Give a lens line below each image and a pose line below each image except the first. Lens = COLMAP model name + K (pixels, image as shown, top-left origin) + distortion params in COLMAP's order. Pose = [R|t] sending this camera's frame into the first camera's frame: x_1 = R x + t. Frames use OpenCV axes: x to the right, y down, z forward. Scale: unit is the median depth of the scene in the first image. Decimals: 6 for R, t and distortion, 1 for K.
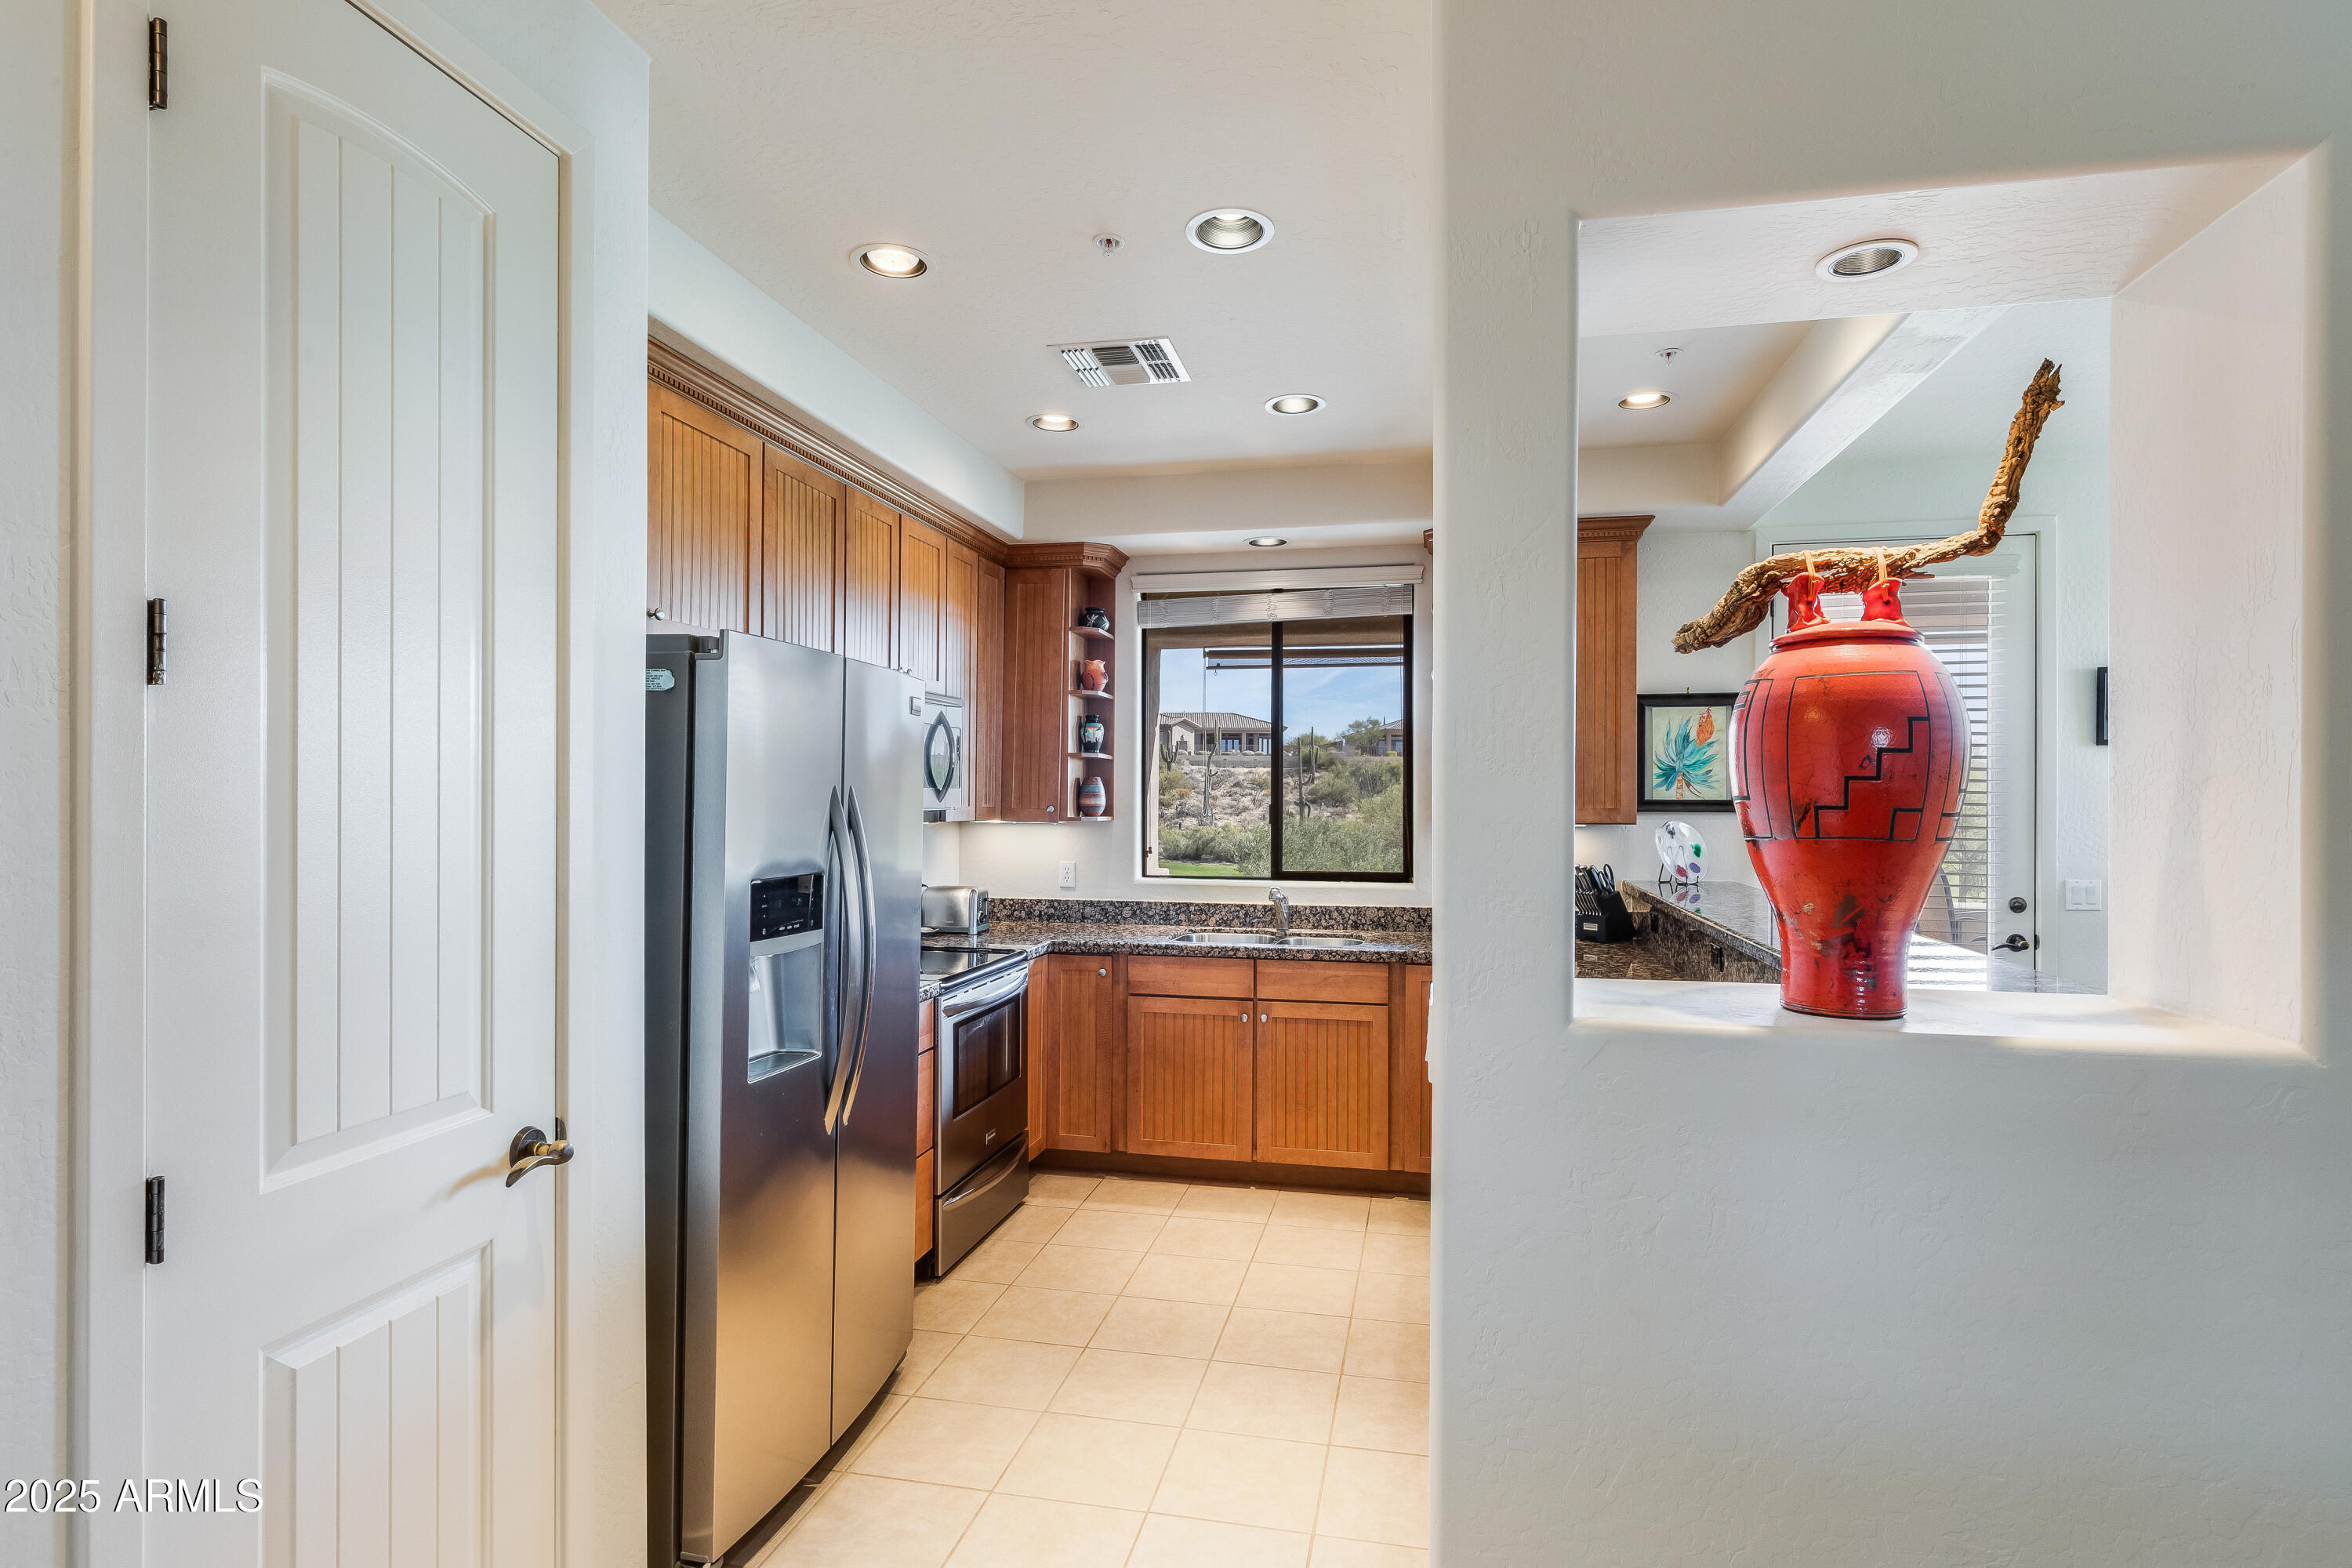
lens RADIAL K [[1188.0, 0, 1182.9], [0, 1188.0, 795.6], [0, 0, 1]] dist [-0.001529, -0.000238]
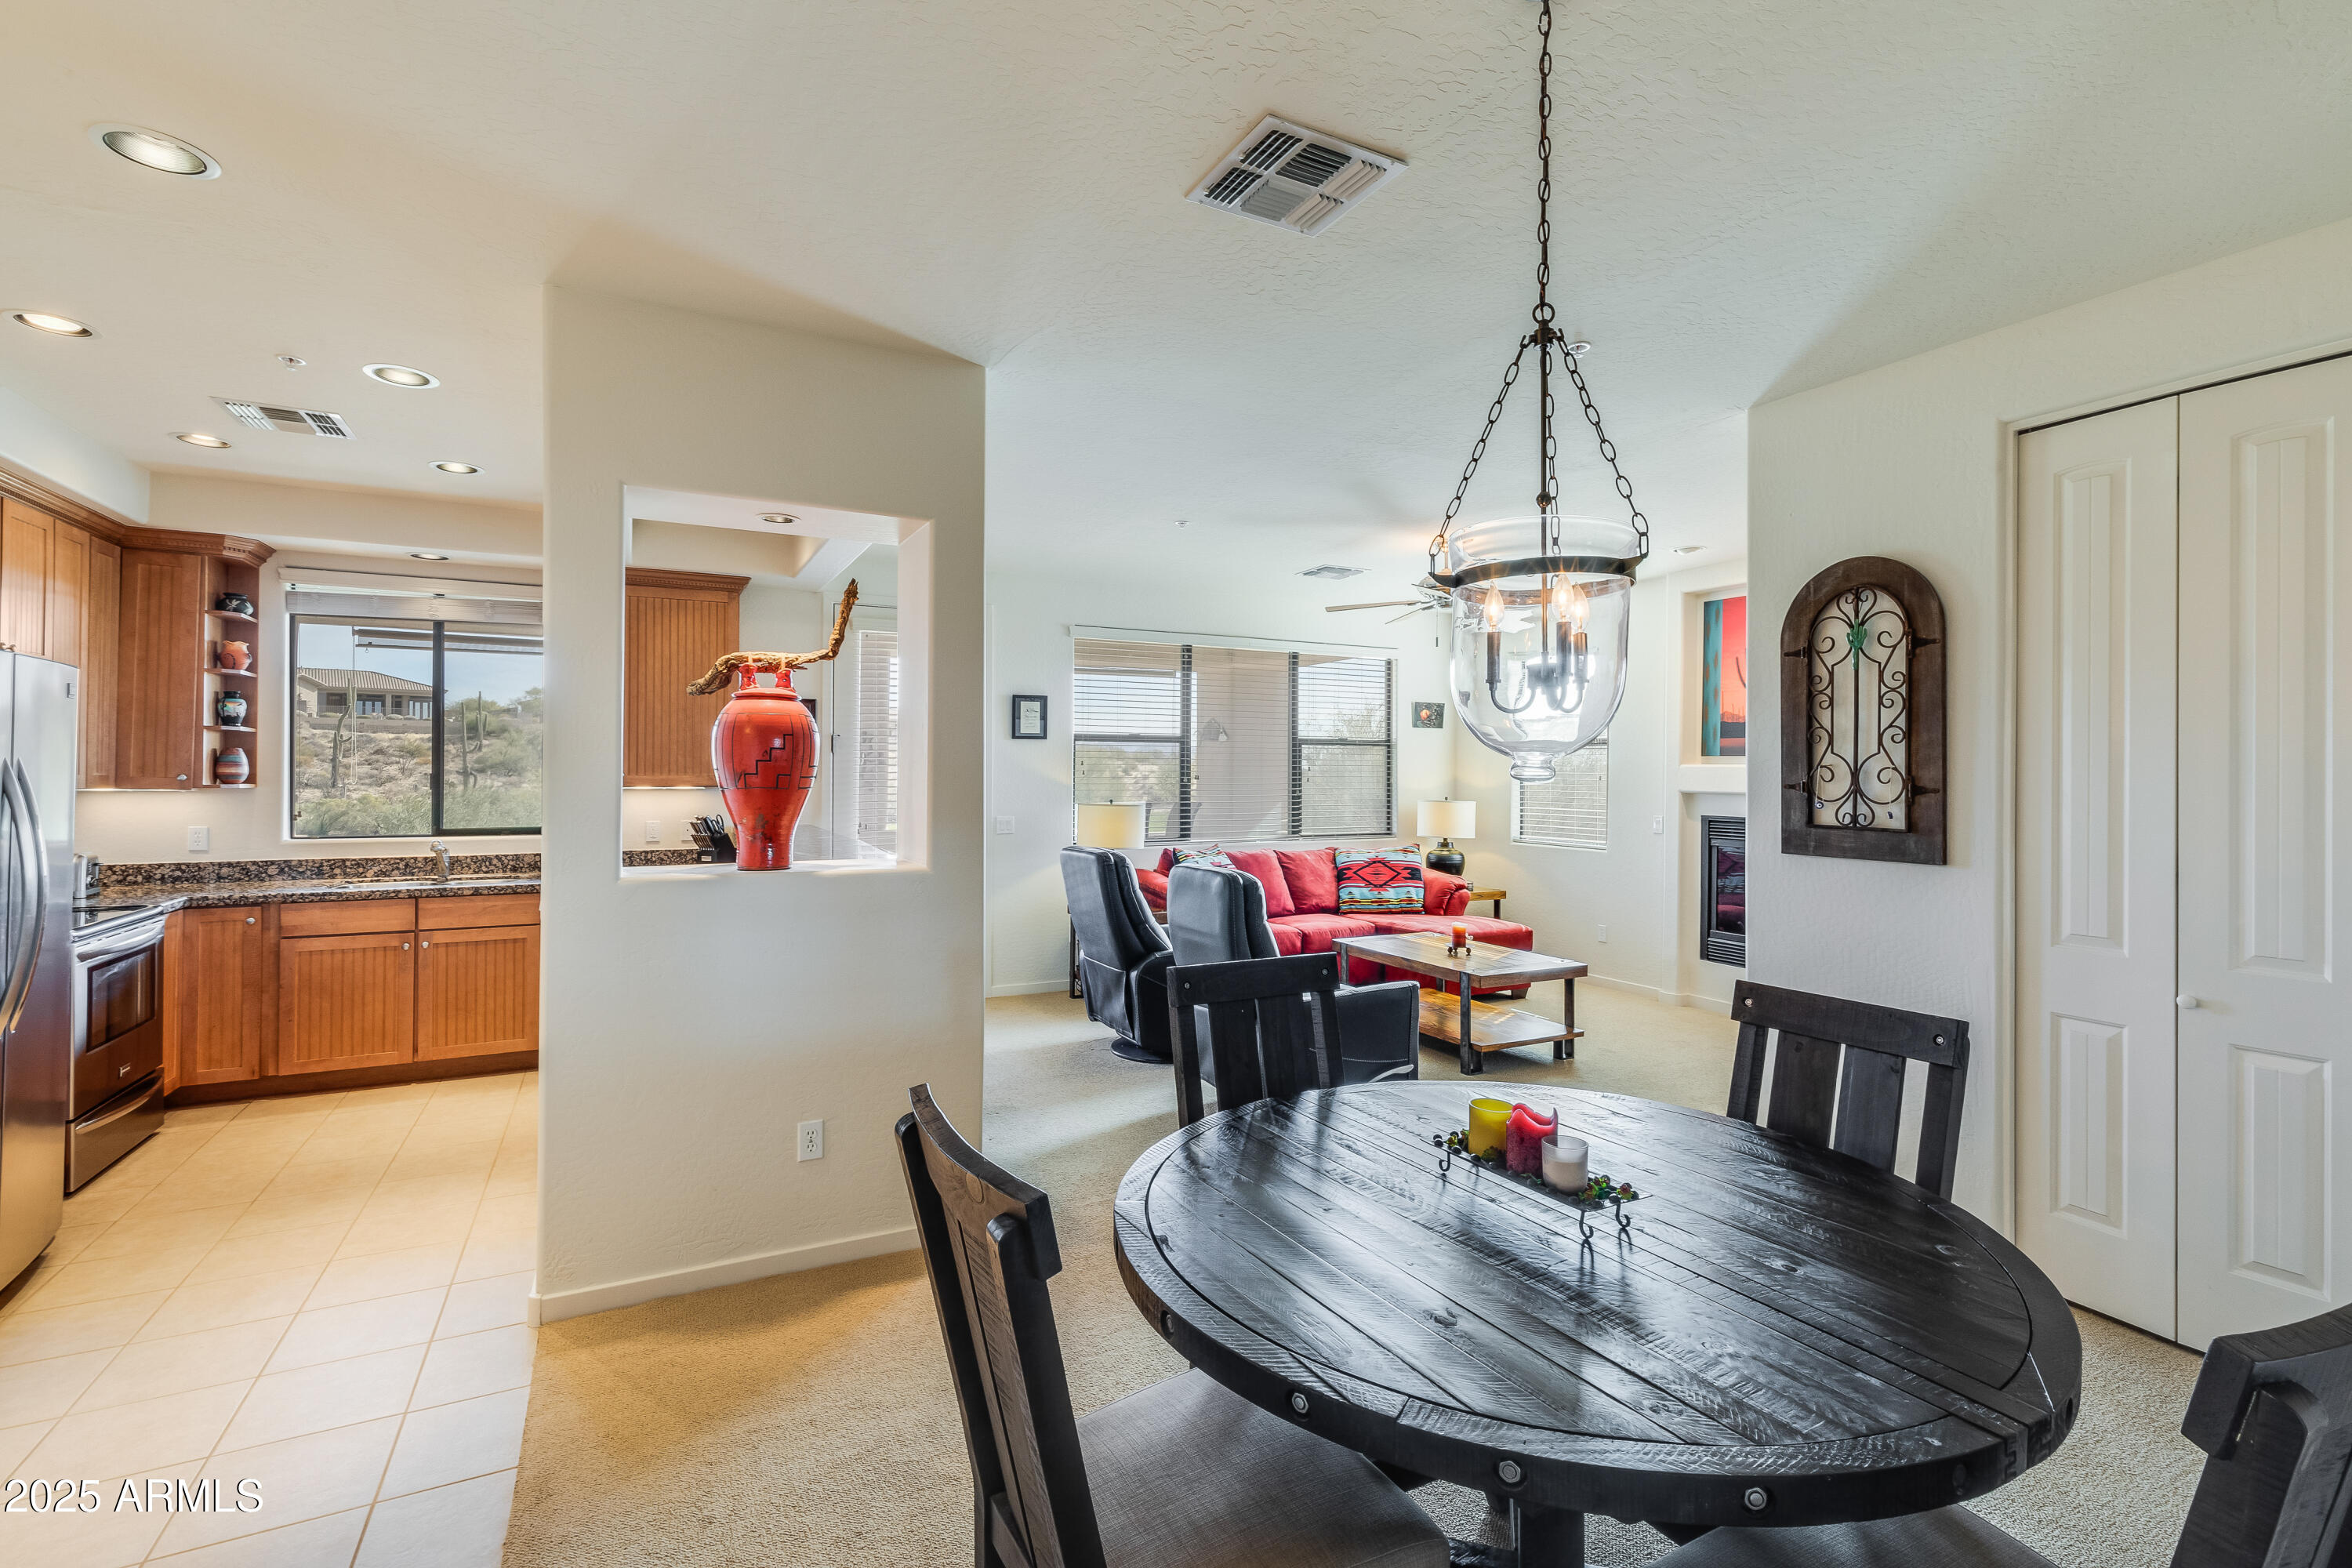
lens RADIAL K [[1064.0, 0, 1190.3], [0, 1064.0, 768.6], [0, 0, 1]] dist [0.002034, 0.000112]
pose [[0.766788, 0.002466, 0.641896, -0.032513], [-0.004171, 0.999991, 0.001142, -0.001805], [-0.641887, -0.003553, 0.766791, -0.352180]]
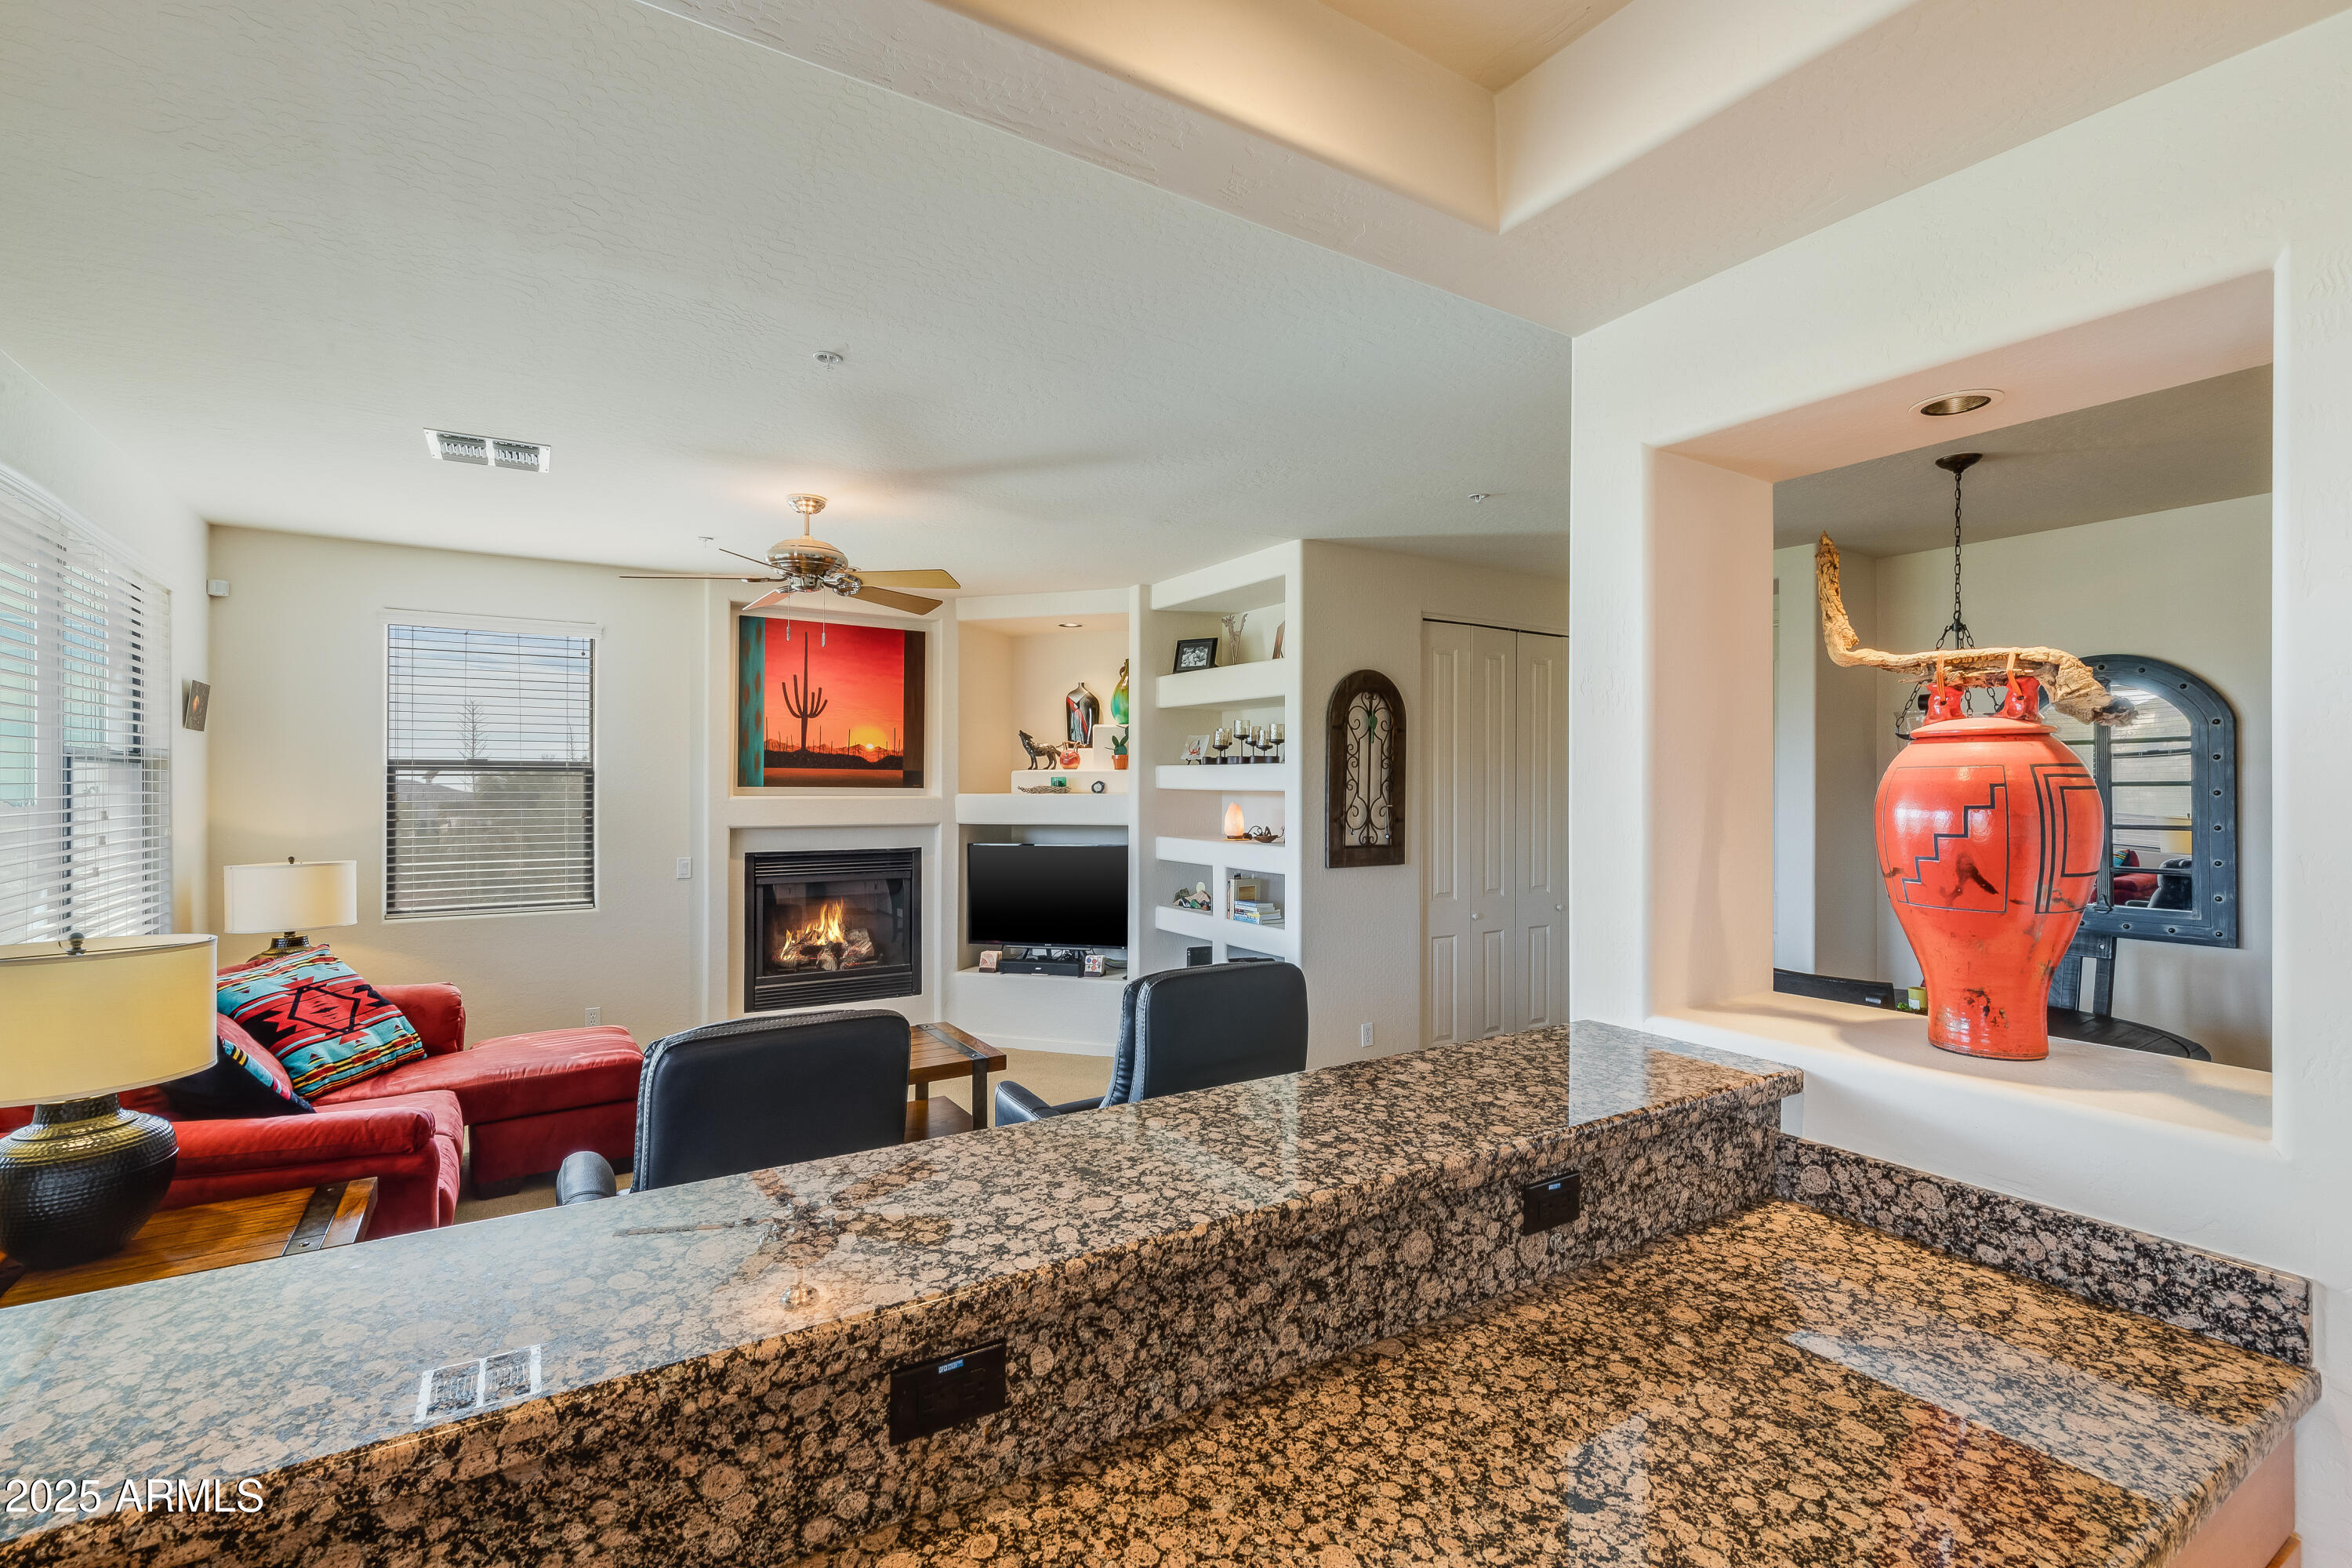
lens RADIAL K [[1057.9, 0, 1176.0], [0, 1057.9, 784.0], [0, 0, 1]] dist [0.009840, -0.000112]
pose [[-0.699641, -0.003887, 0.714484, 0.135052], [-0.004404, 0.999990, 0.001127, -0.027648], [-0.714481, -0.002358, -0.699651, 0.839026]]
